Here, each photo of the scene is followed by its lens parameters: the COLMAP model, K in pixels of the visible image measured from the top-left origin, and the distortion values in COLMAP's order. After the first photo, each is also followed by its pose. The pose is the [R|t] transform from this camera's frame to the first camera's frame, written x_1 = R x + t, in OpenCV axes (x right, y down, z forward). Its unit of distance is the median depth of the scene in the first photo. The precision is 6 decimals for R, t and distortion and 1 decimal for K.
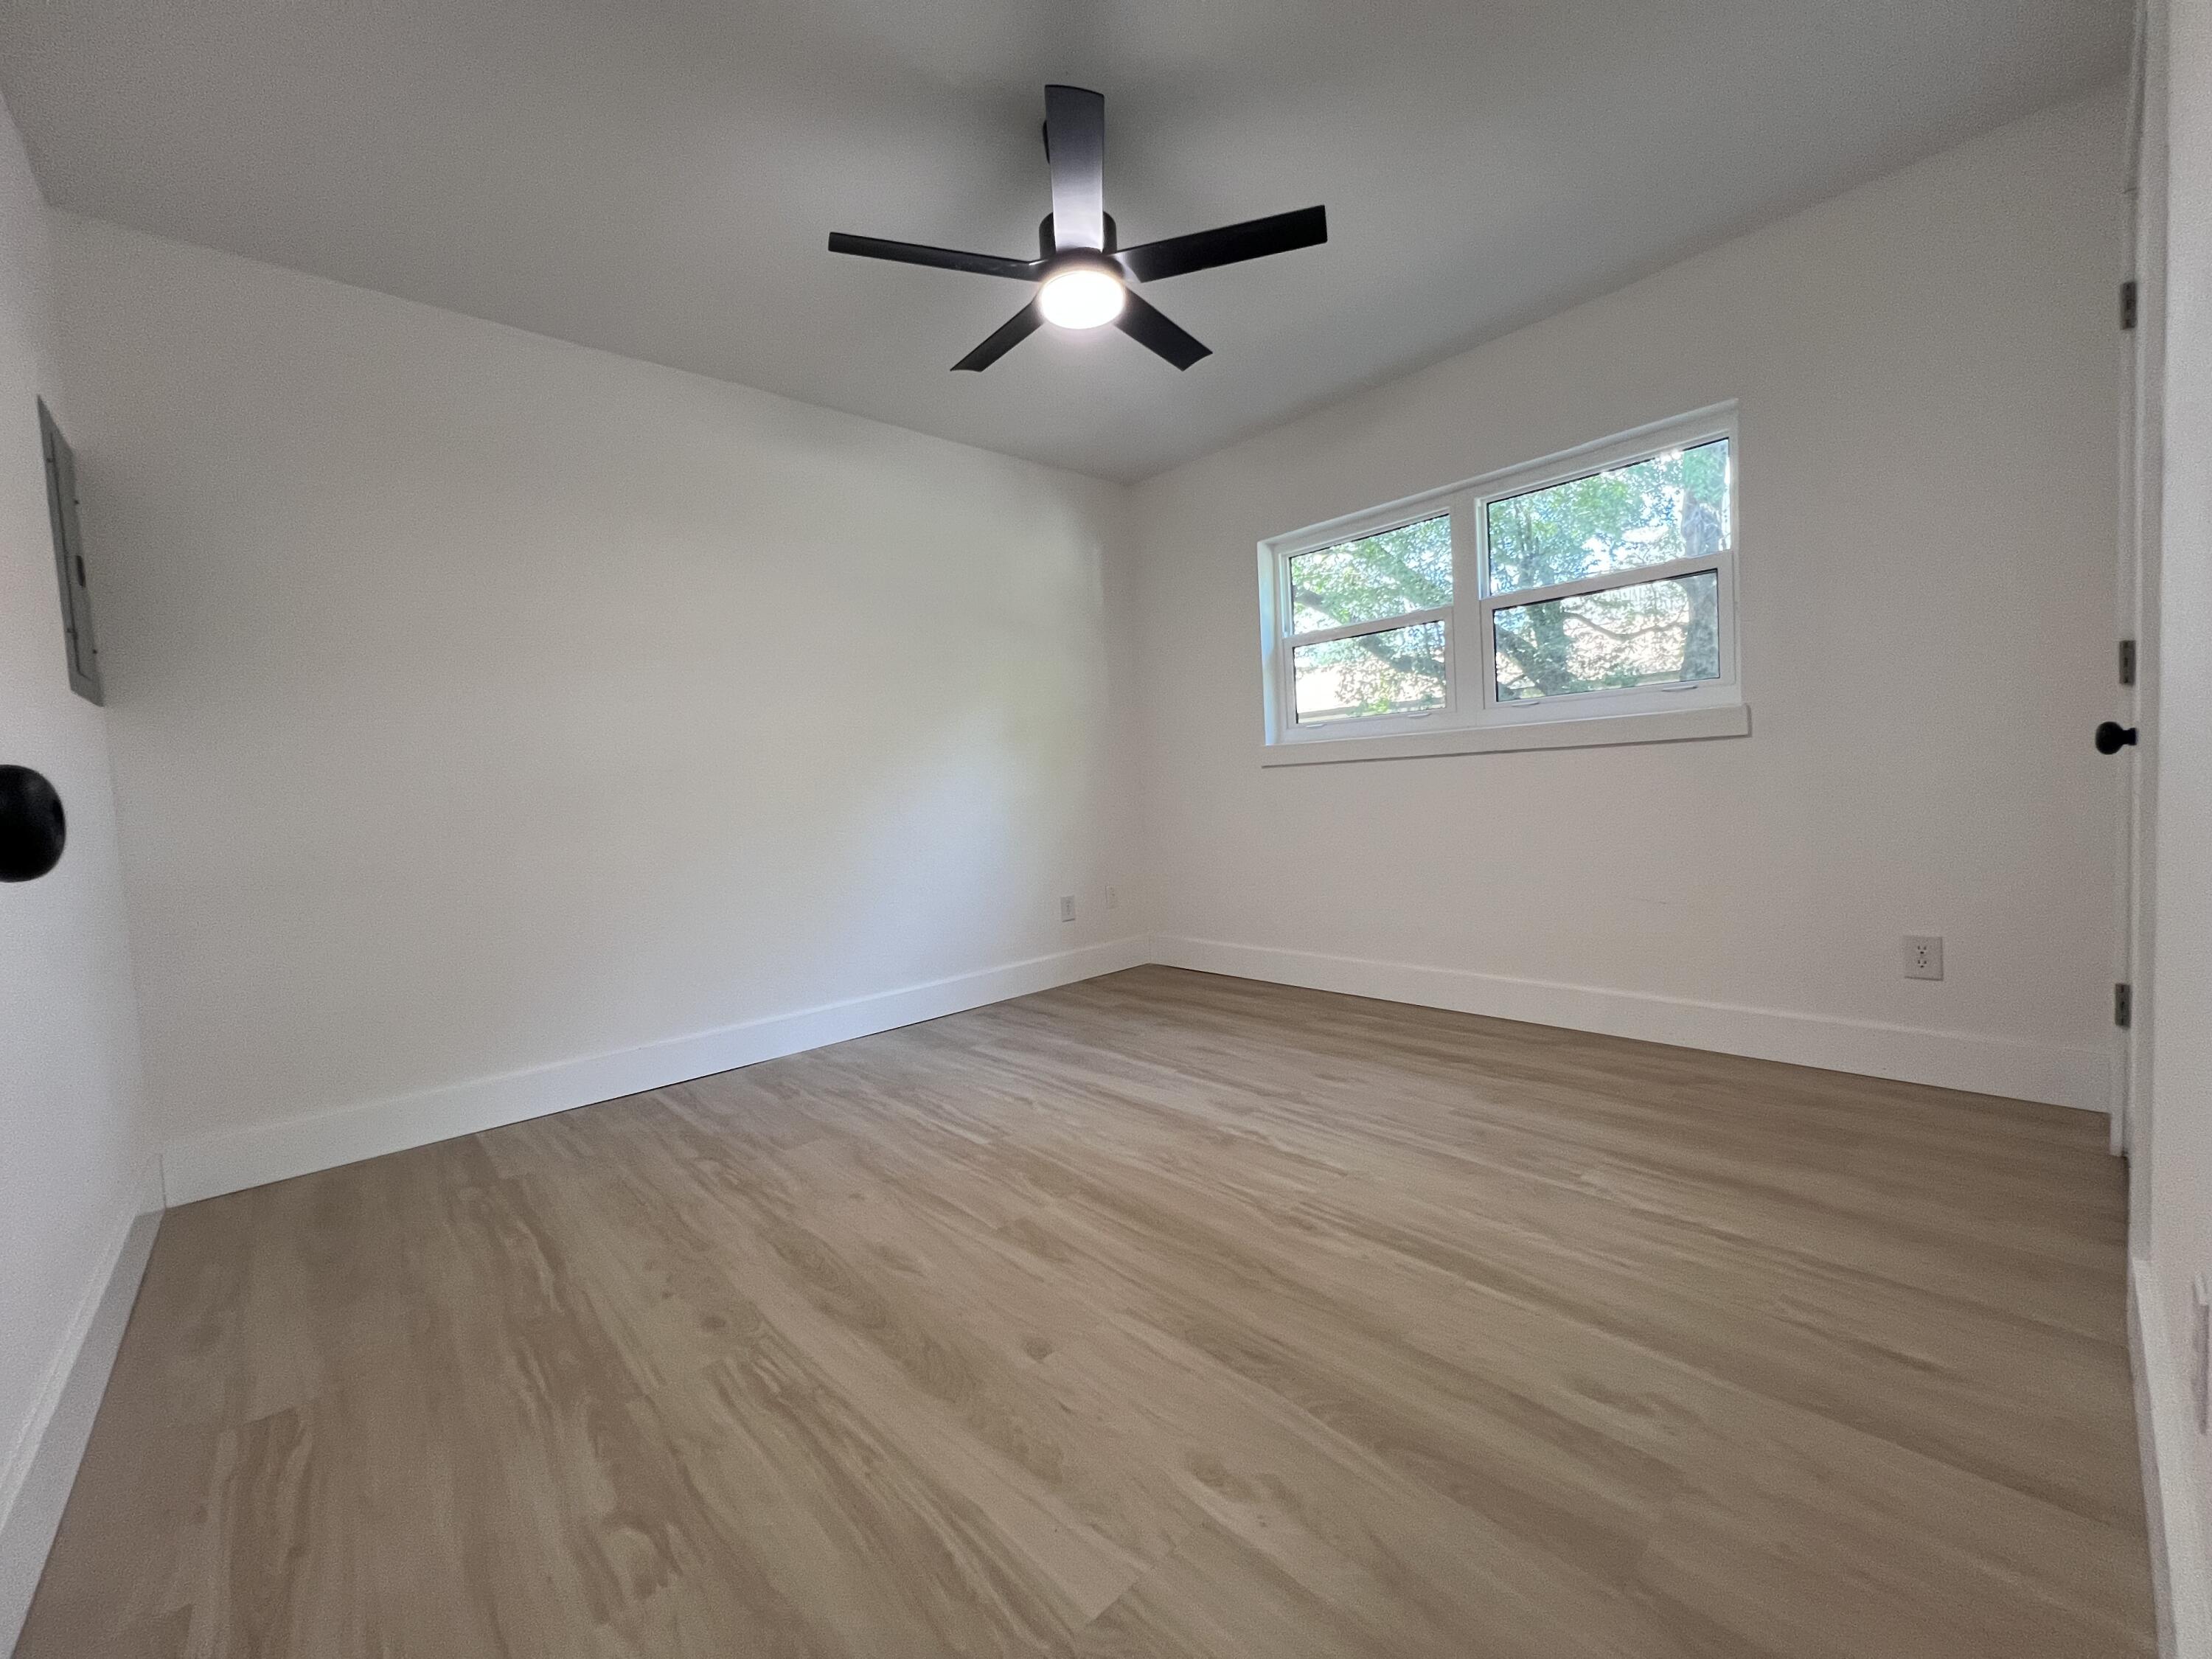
lens RADIAL K [[869.8, 0, 1134.0], [0, 869.8, 826.1], [0, 0, 1]] dist [0.001254, 0.000127]
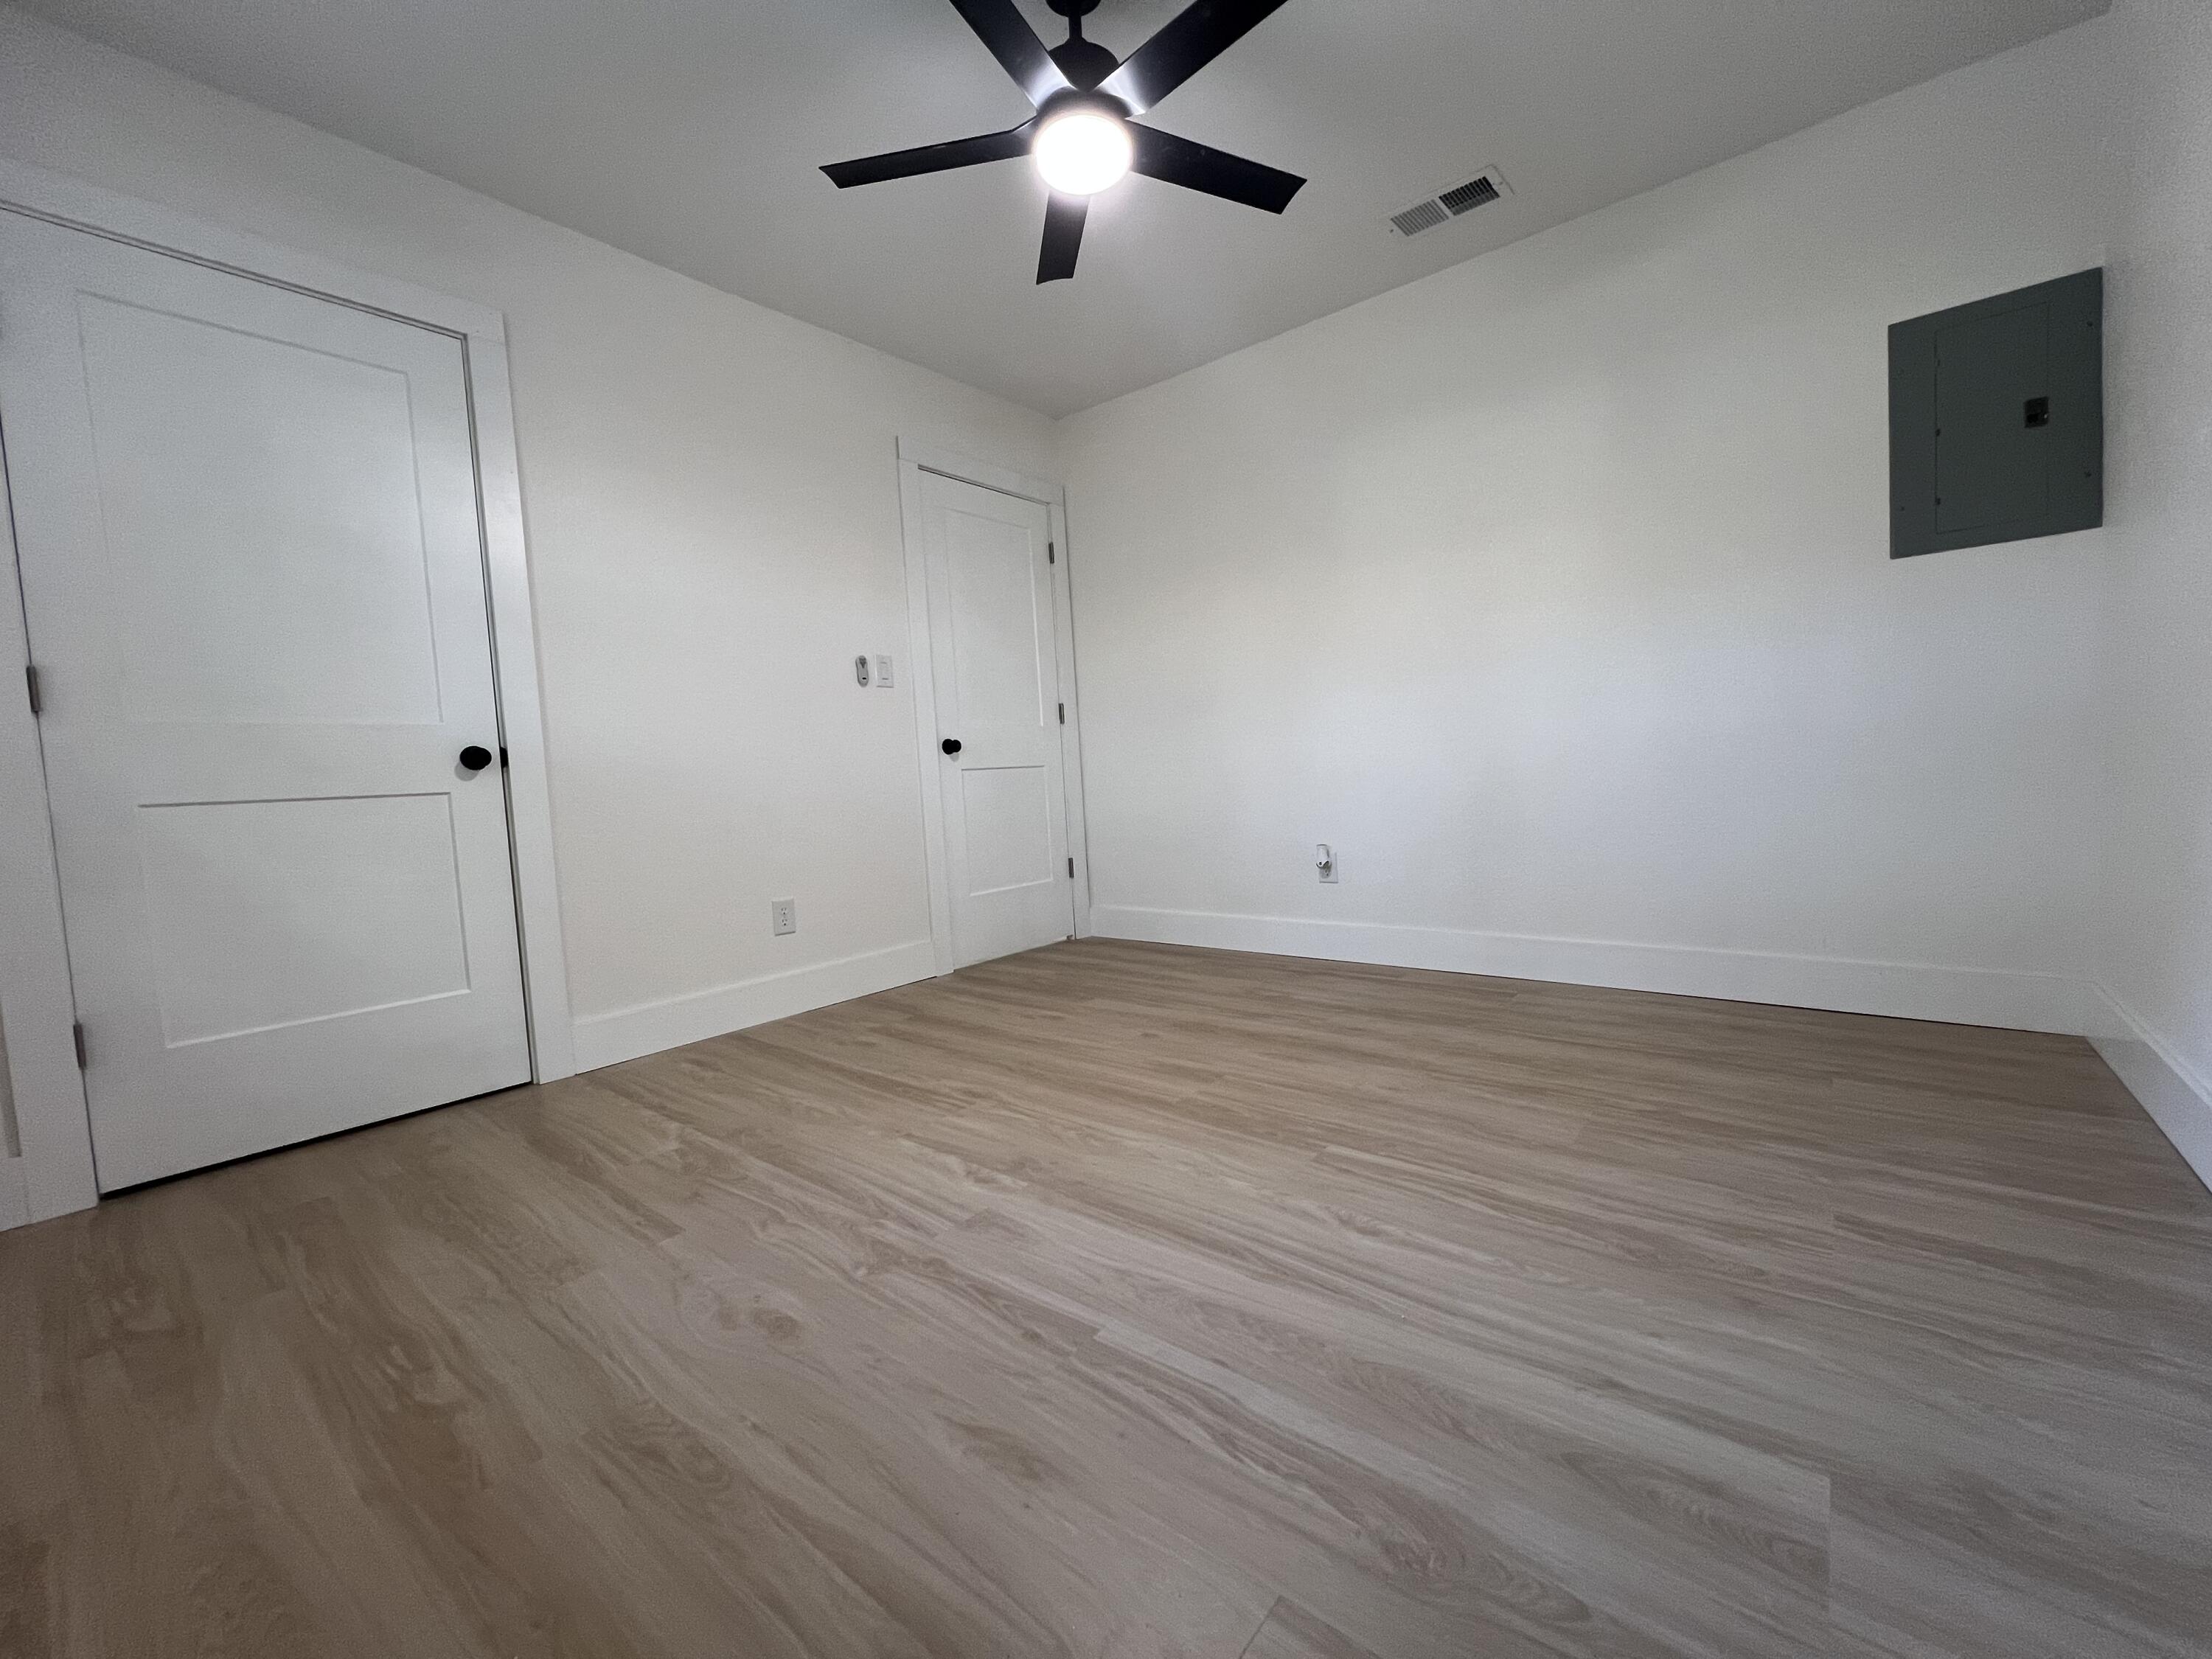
lens RADIAL K [[879.7, 0, 1099.9], [0, 879.7, 830.3], [0, 0, 1]] dist [-0.000327, -0.000020]
pose [[-0.988773, 0.110561, -0.100518, 0.086682], [0.098910, 0.988509, 0.114314, -0.025143], [0.112001, 0.103088, -0.988346, 1.896754]]
